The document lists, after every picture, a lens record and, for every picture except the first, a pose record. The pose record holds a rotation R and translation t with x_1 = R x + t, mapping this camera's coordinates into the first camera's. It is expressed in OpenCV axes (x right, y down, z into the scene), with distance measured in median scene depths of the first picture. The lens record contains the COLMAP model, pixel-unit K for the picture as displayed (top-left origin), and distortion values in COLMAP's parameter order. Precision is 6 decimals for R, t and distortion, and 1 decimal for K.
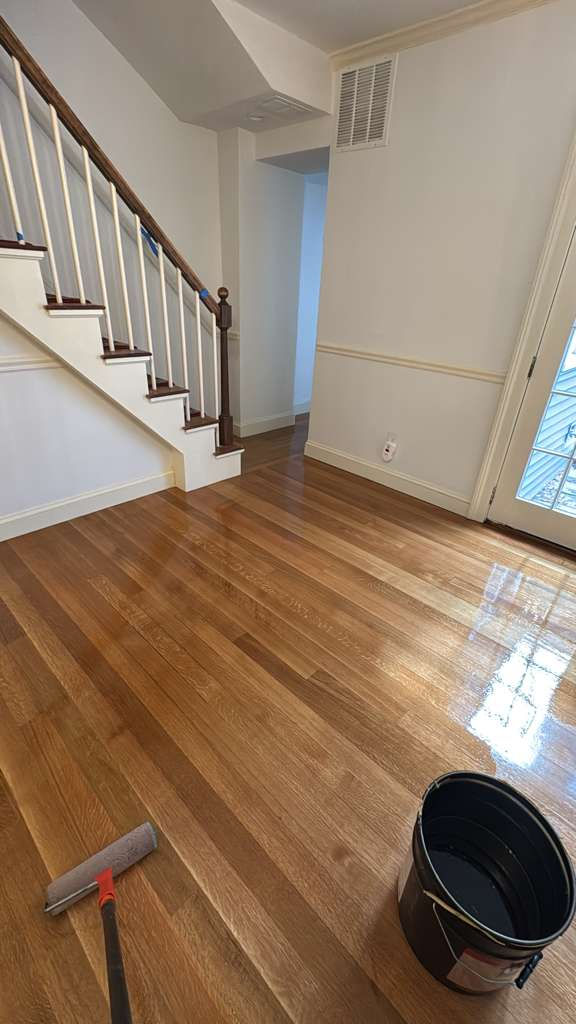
lens RADIAL K [[426.8, 0, 292.4], [0, 426.8, 511.6], [0, 0, 1]] dist [-0.004854, 0.000261]
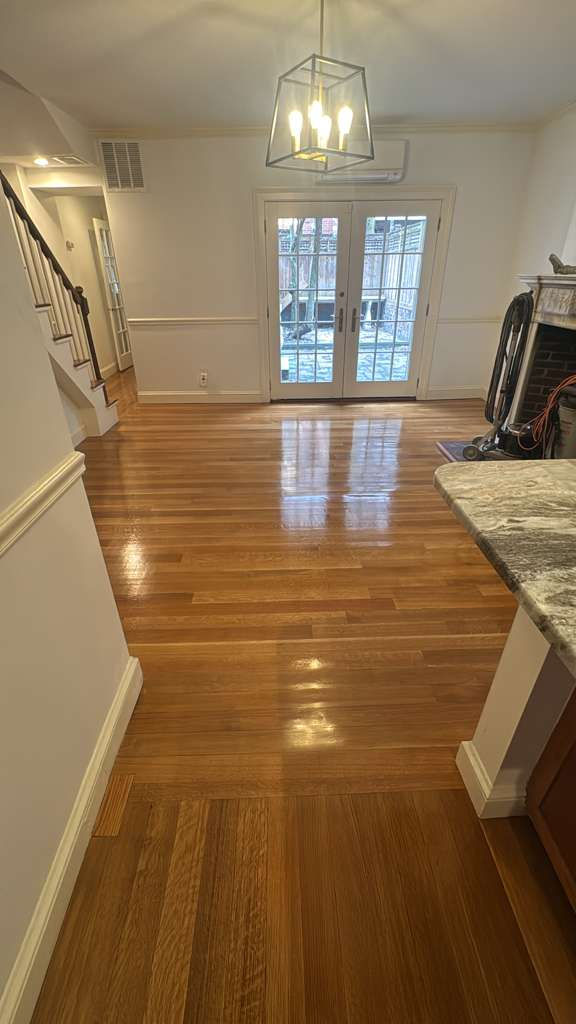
lens RADIAL K [[426.8, 0, 292.4], [0, 426.8, 511.6], [0, 0, 1]] dist [-0.004854, 0.000261]
pose [[0.705926, -0.396491, 0.586910, -0.802014], [0.375448, 0.912111, 0.164599, 0.203321], [-0.600589, 0.104160, 0.792744, -0.494457]]
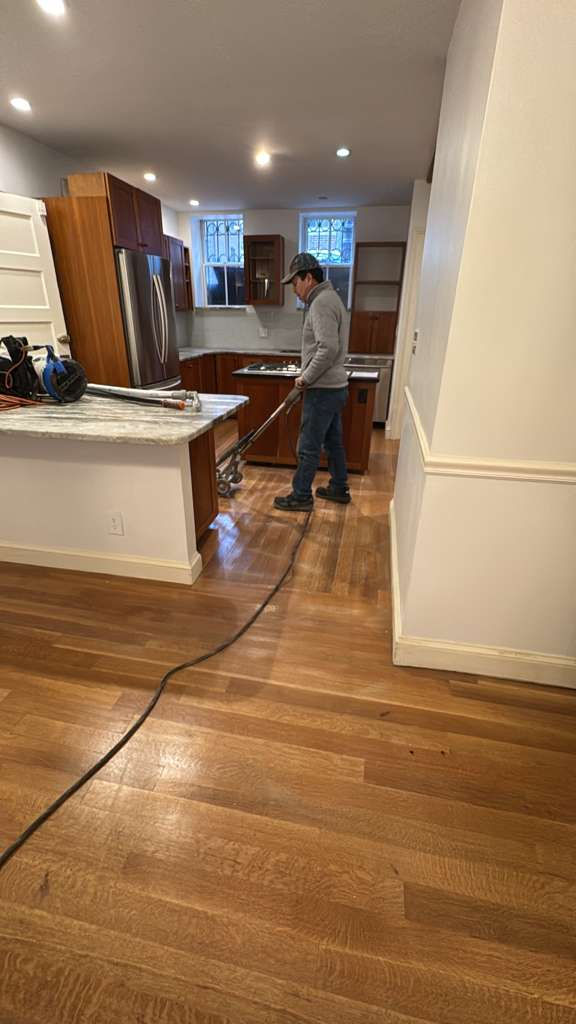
lens RADIAL K [[426.8, 0, 292.4], [0, 426.8, 511.6], [0, 0, 1]] dist [-0.004854, 0.000261]
pose [[-0.845449, 0.163448, -0.508429, -0.242399], [-0.305087, 0.633567, 0.710996, -0.154510], [0.438334, 0.756226, -0.485783, 0.217086]]
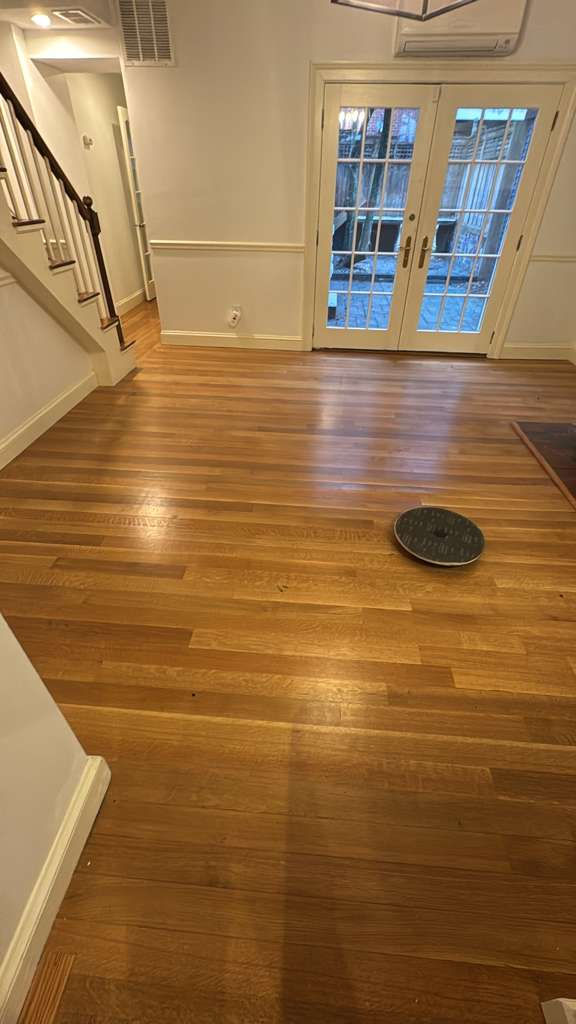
lens RADIAL K [[426.8, 0, 292.4], [0, 426.8, 511.6], [0, 0, 1]] dist [-0.004854, 0.000261]
pose [[0.777119, -0.415593, 0.472619, -0.638033], [0.320520, 0.907624, 0.271084, 0.123775], [-0.541621, -0.059181, 0.838537, -0.333076]]
